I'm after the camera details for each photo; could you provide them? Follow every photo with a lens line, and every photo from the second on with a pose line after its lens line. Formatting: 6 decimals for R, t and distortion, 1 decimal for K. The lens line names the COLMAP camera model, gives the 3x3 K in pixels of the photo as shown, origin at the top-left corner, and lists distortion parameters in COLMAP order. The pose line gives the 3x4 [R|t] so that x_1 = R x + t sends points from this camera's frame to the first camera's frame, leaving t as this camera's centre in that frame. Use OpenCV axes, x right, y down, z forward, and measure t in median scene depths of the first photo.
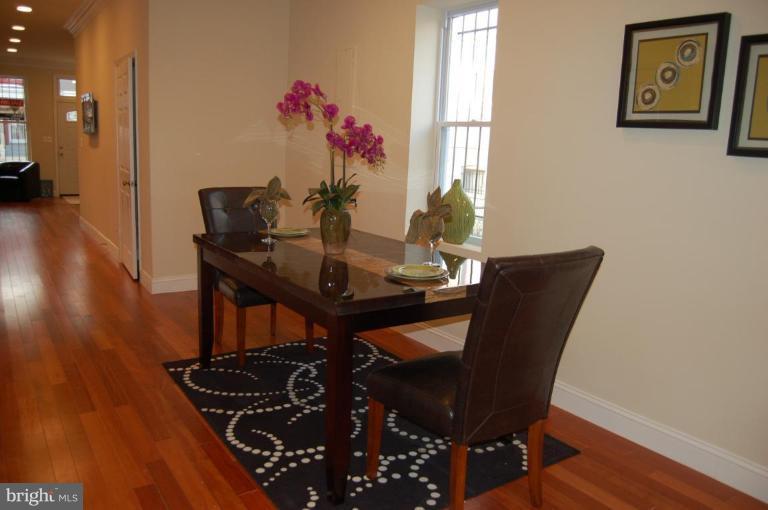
lens RADIAL K [[607.9, 0, 384.0], [0, 607.9, 255.0], [0, 0, 1]] dist [-0.060070, 0.001718]
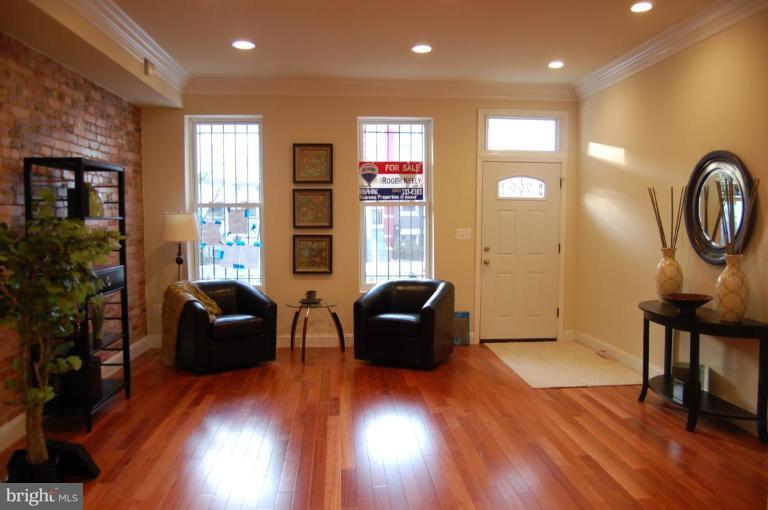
lens RADIAL K [[607.9, 0, 384.0], [0, 607.9, 255.0], [0, 0, 1]] dist [-0.060070, 0.001718]
pose [[0.868188, -0.013881, -0.496040, -0.369701], [-0.052751, 0.991363, -0.120070, -0.110832], [0.493423, 0.130410, 0.859958, 0.522102]]
